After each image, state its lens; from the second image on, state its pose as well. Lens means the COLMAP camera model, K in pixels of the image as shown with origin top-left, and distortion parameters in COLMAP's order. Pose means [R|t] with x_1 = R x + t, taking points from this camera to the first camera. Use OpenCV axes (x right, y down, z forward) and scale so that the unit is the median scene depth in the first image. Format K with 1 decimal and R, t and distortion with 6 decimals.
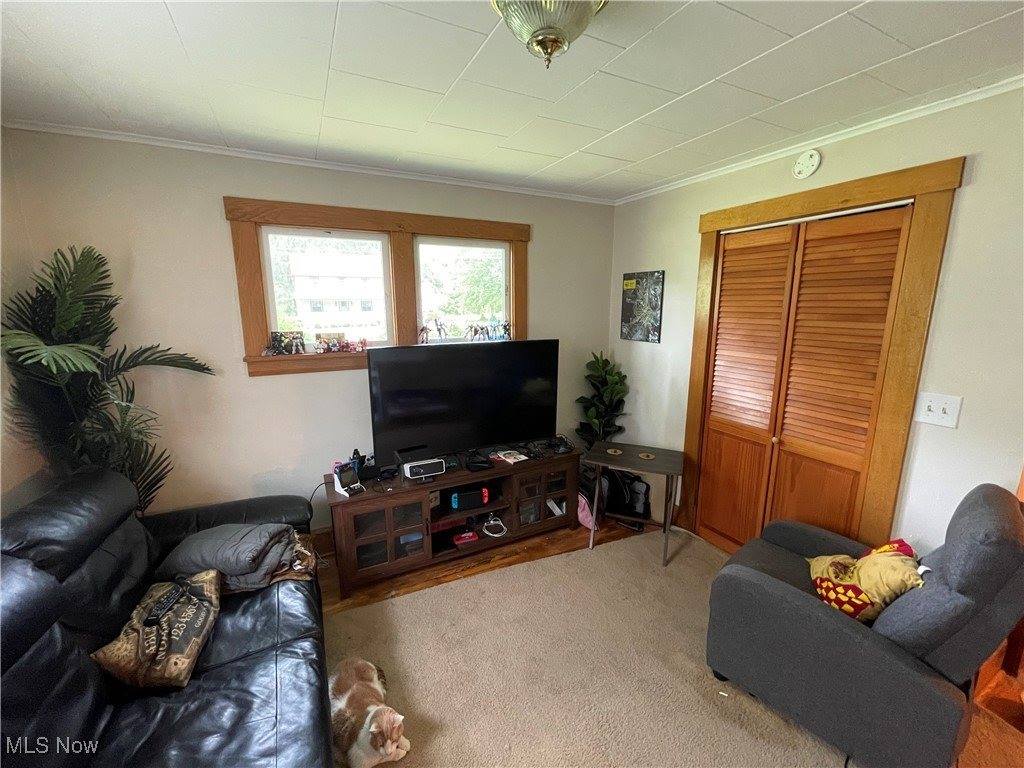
lens RADIAL K [[416.3, 0, 507.4], [0, 416.3, 386.0], [0, 0, 1]] dist [-0.002876, 0.001035]
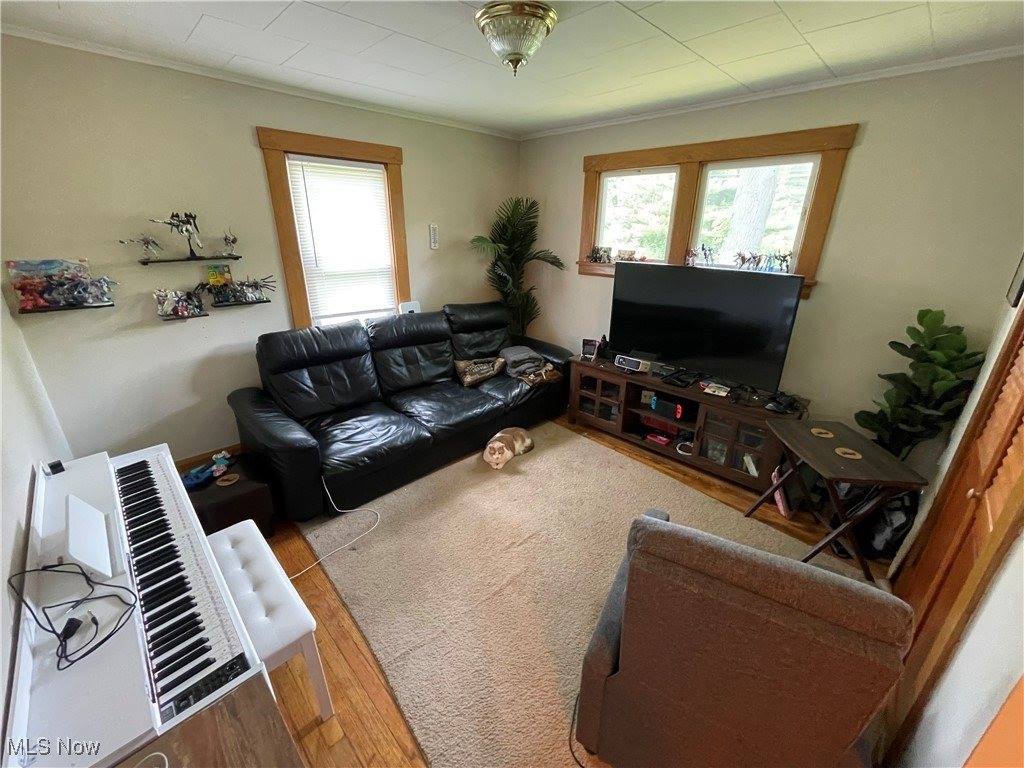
lens RADIAL K [[416.3, 0, 502.0], [0, 416.3, 384.6], [0, 0, 1]] dist [-0.002876, 0.001035]
pose [[0.291611, 0.349556, -0.890378, 0.853059], [-0.193602, 0.933139, 0.302936, -0.052411], [0.936740, 0.084040, 0.339788, 0.198573]]
